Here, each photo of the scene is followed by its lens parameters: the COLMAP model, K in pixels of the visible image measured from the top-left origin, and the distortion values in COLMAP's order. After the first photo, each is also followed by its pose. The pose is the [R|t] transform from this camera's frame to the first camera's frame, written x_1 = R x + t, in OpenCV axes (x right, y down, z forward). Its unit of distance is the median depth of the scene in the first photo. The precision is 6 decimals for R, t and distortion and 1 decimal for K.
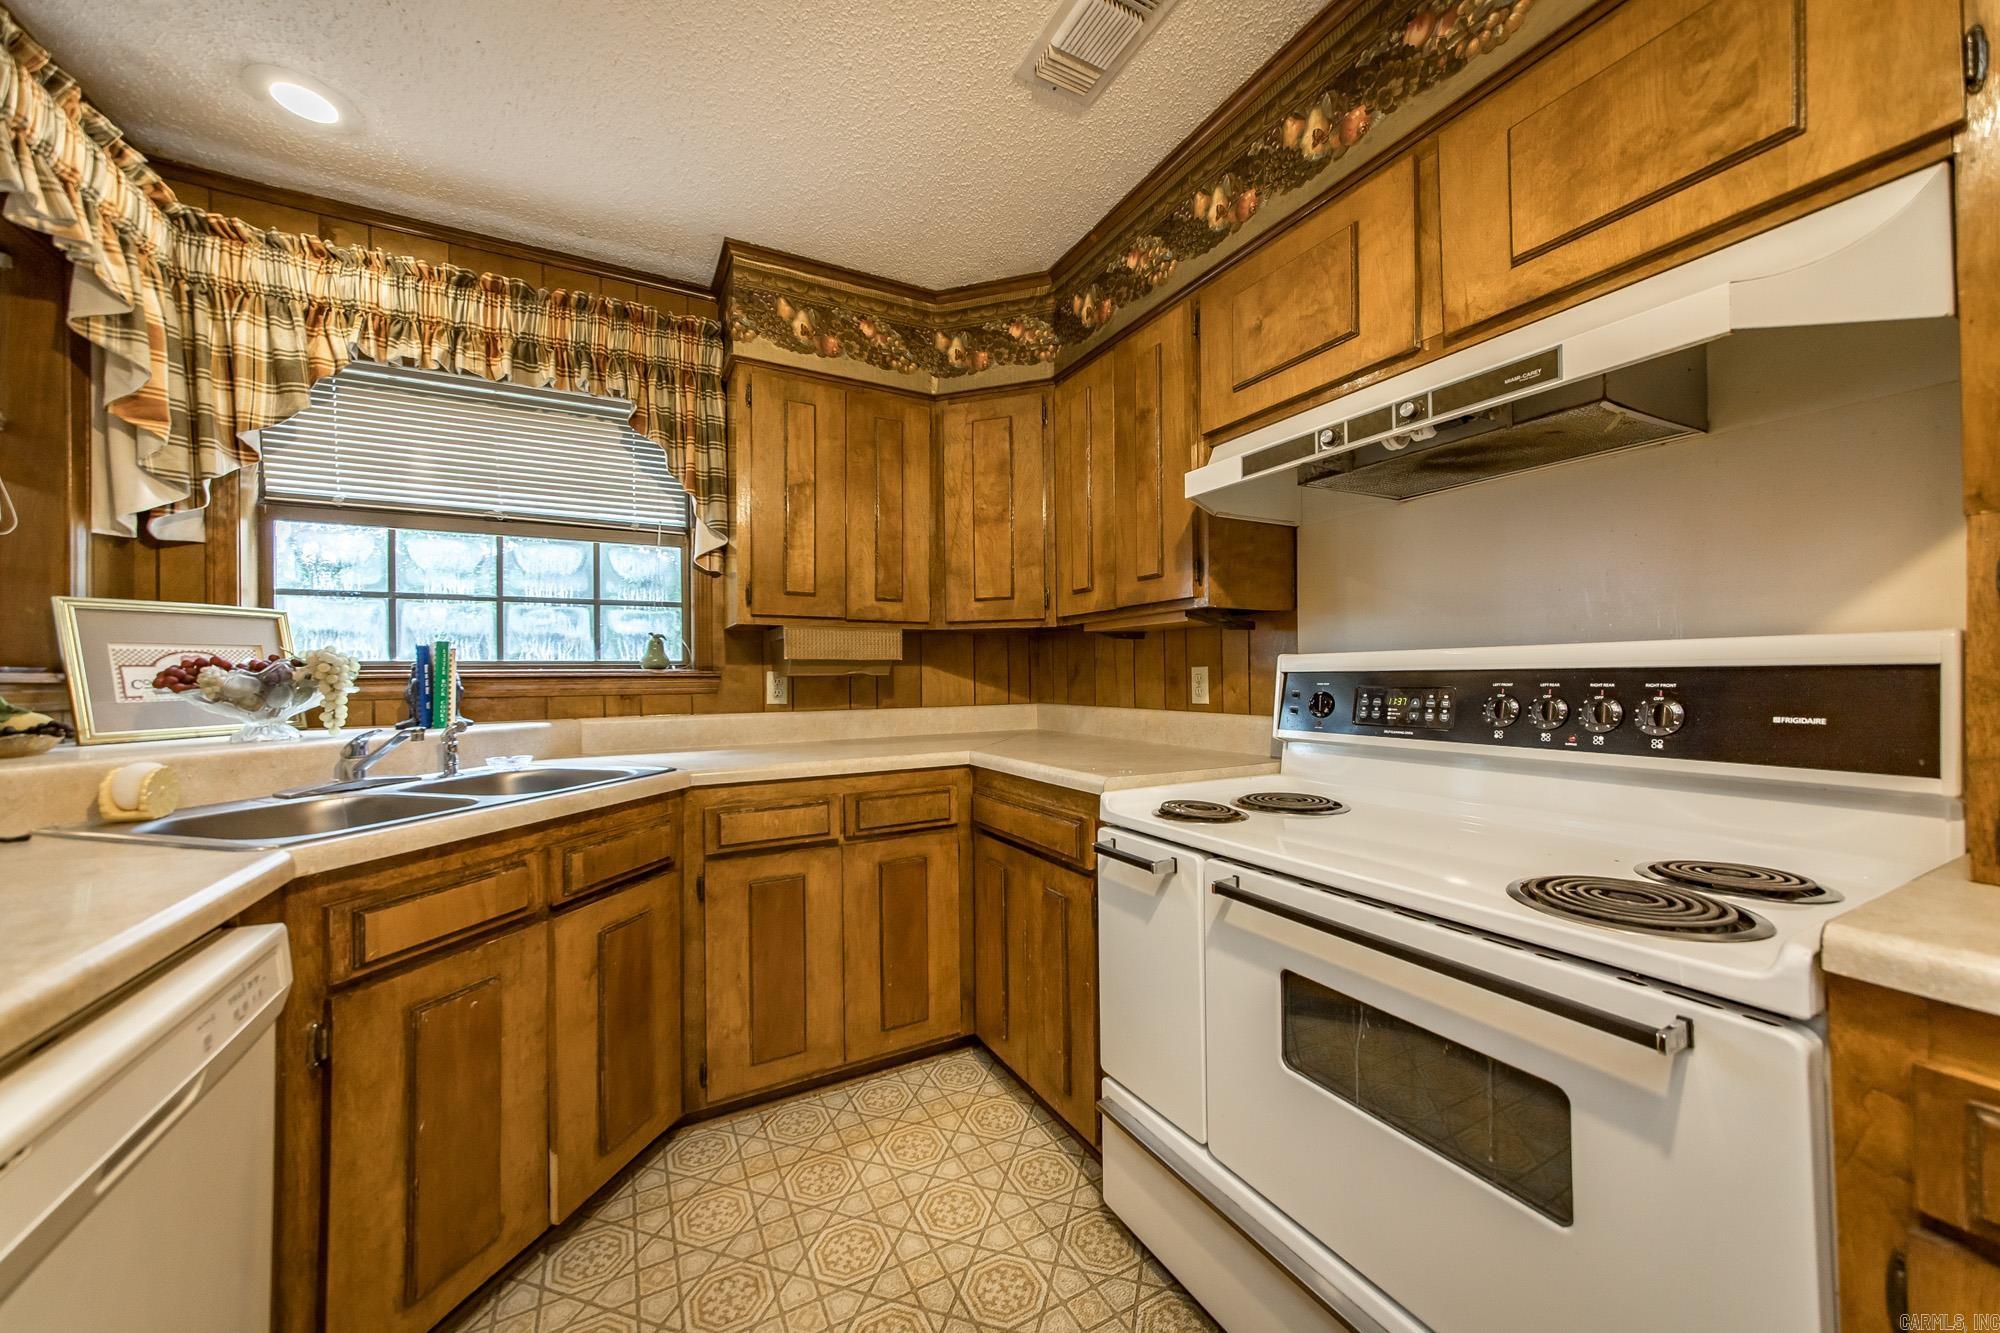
lens RADIAL K [[713.1, 0, 991.6], [0, 713.1, 668.3], [0, 0, 1]] dist [-0.001129, 0.003664]
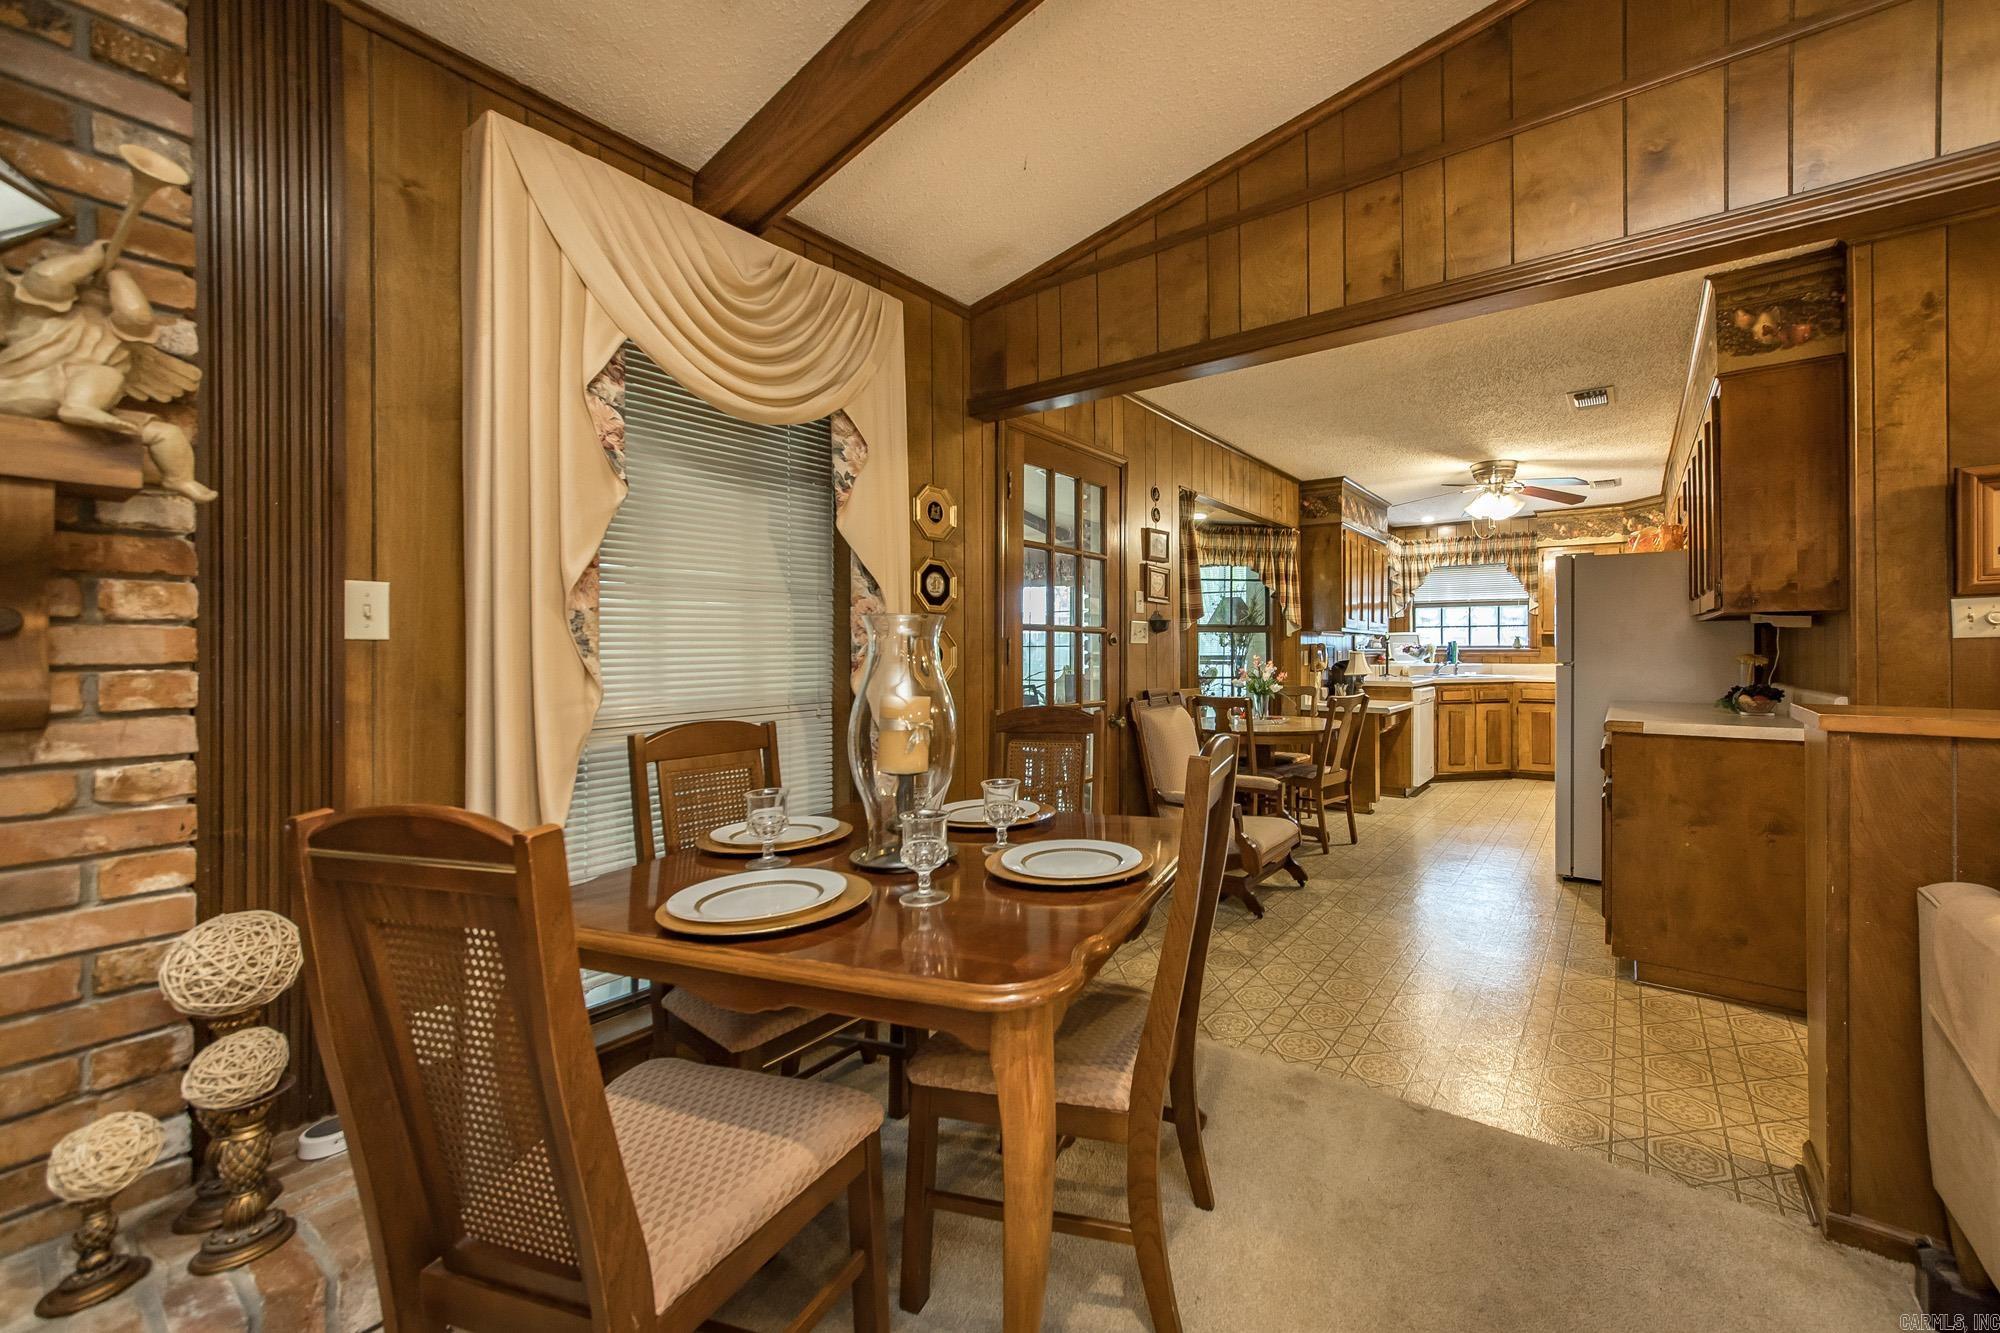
lens RADIAL K [[765.3, 0, 1093.0], [0, 765.3, 646.9], [0, 0, 1]] dist [-0.000698, -0.000054]
pose [[0.456573, 0.007182, -0.889657, 1.856400], [0.004451, 0.999936, 0.010356, -0.053272], [0.889675, -0.008689, 0.456512, -2.414979]]
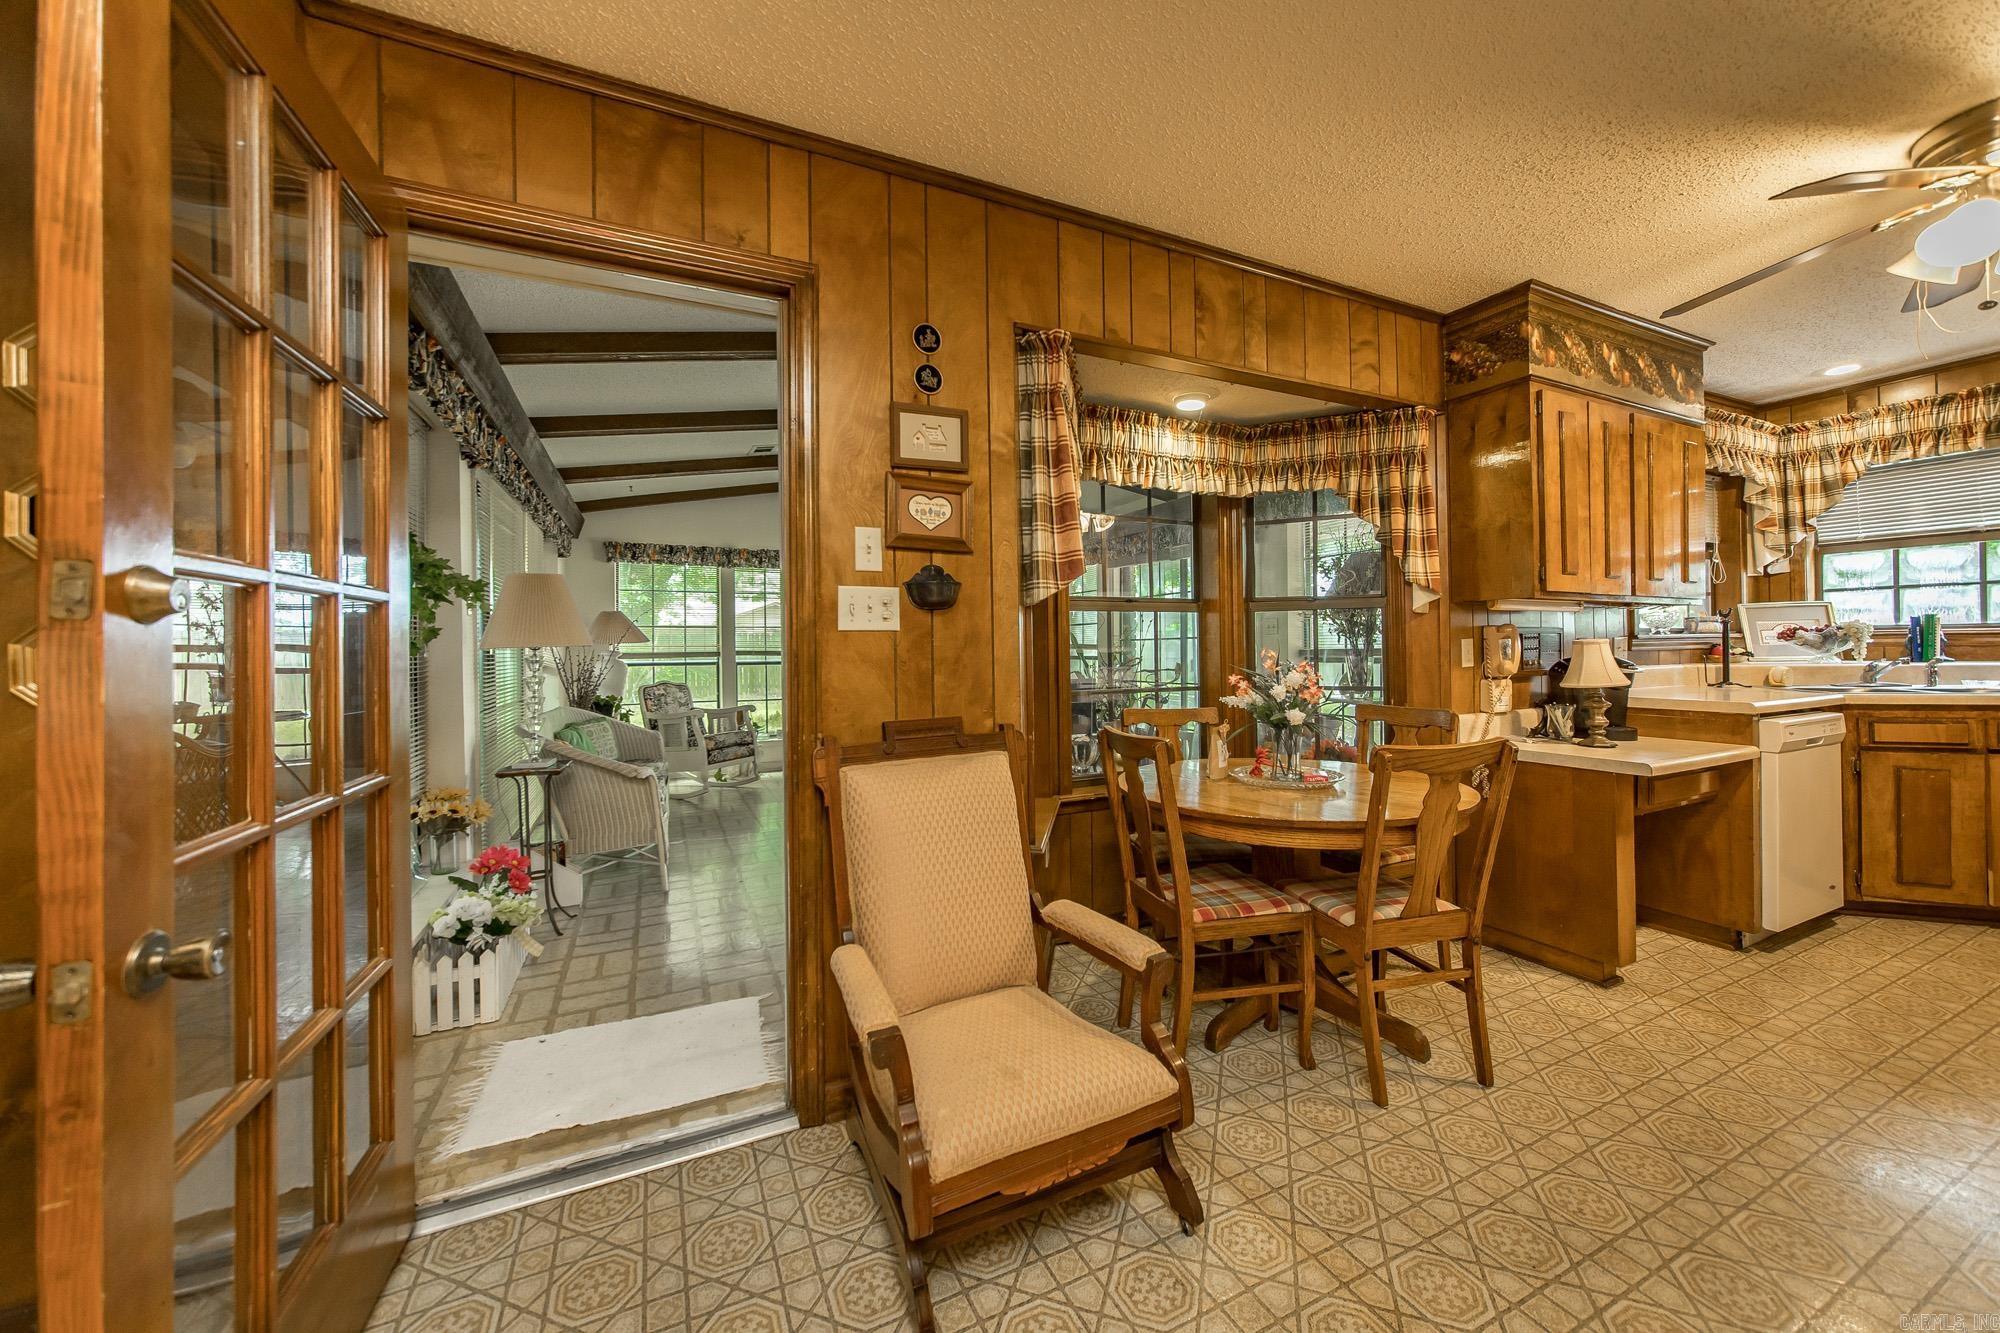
lens RADIAL K [[716.2, 0, 1000.4], [0, 716.2, 644.3], [0, 0, 1]] dist [-0.022065, 0.006889]
pose [[-0.057276, 0.006361, -0.998338, 1.077879], [0.022753, 0.999728, 0.005064, -0.022094], [0.998099, -0.022425, -0.057405, -1.172546]]
